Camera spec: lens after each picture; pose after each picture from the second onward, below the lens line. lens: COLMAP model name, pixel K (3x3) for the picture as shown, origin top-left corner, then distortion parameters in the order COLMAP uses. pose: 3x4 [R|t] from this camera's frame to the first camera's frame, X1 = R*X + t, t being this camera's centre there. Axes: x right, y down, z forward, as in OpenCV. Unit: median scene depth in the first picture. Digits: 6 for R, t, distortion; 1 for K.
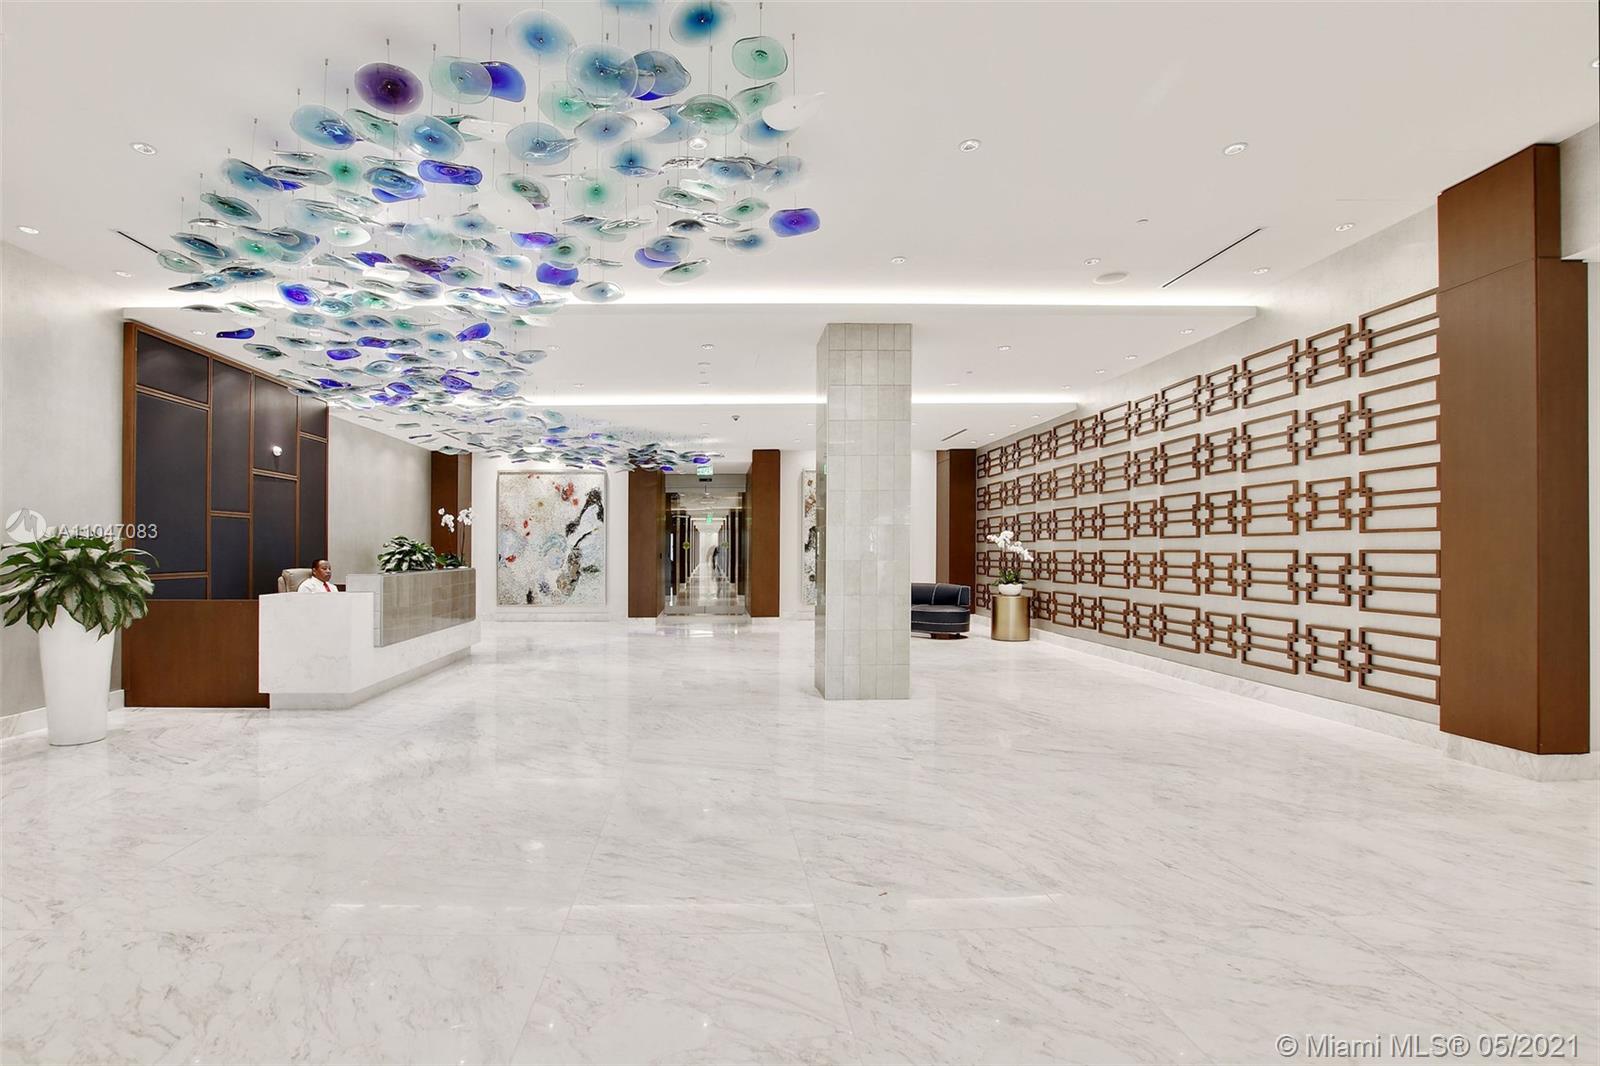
lens RADIAL K [[786.5, 0, 721.6], [0, 786.5, 544.2], [0, 0, 1]] dist [-0.028252, -0.000314]
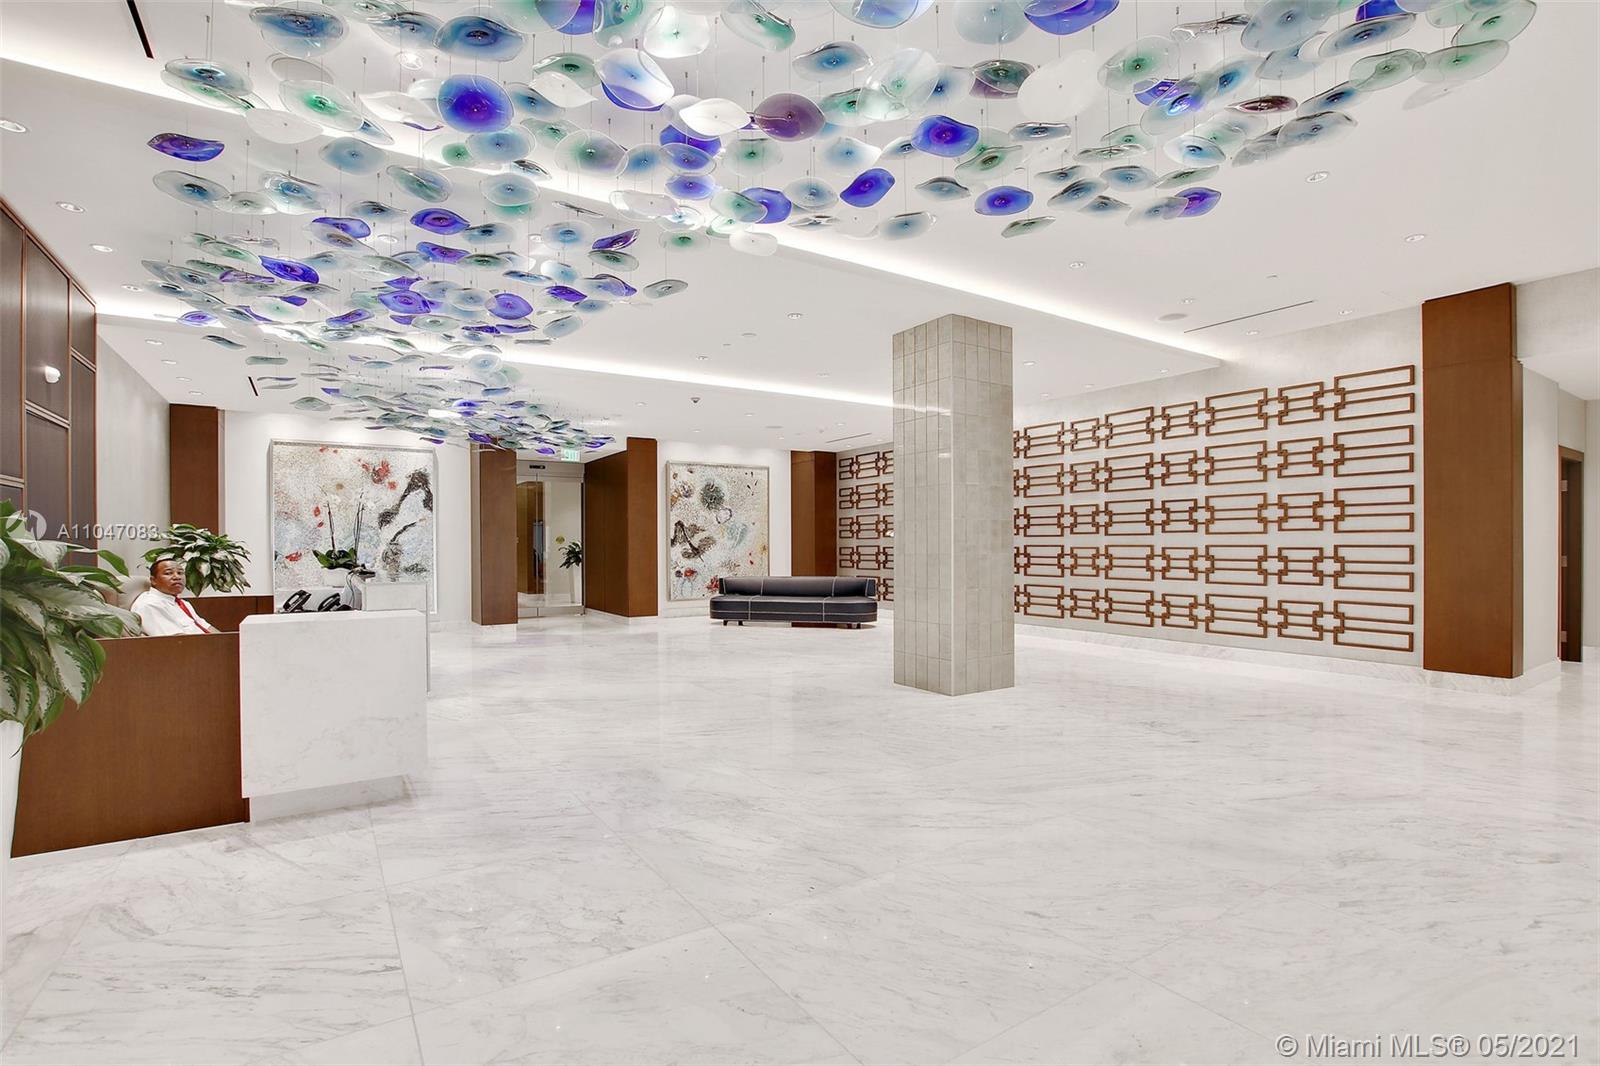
lens RADIAL K [[730.2, 0, 799.1], [0, 730.2, 549.3], [0, 0, 1]] dist [-0.044104, 0.011214]
pose [[0.837658, -0.002530, 0.546189, -0.532473], [-0.004210, 0.999930, 0.011089, 0.003777], [-0.546178, -0.011588, 0.837589, 0.345919]]
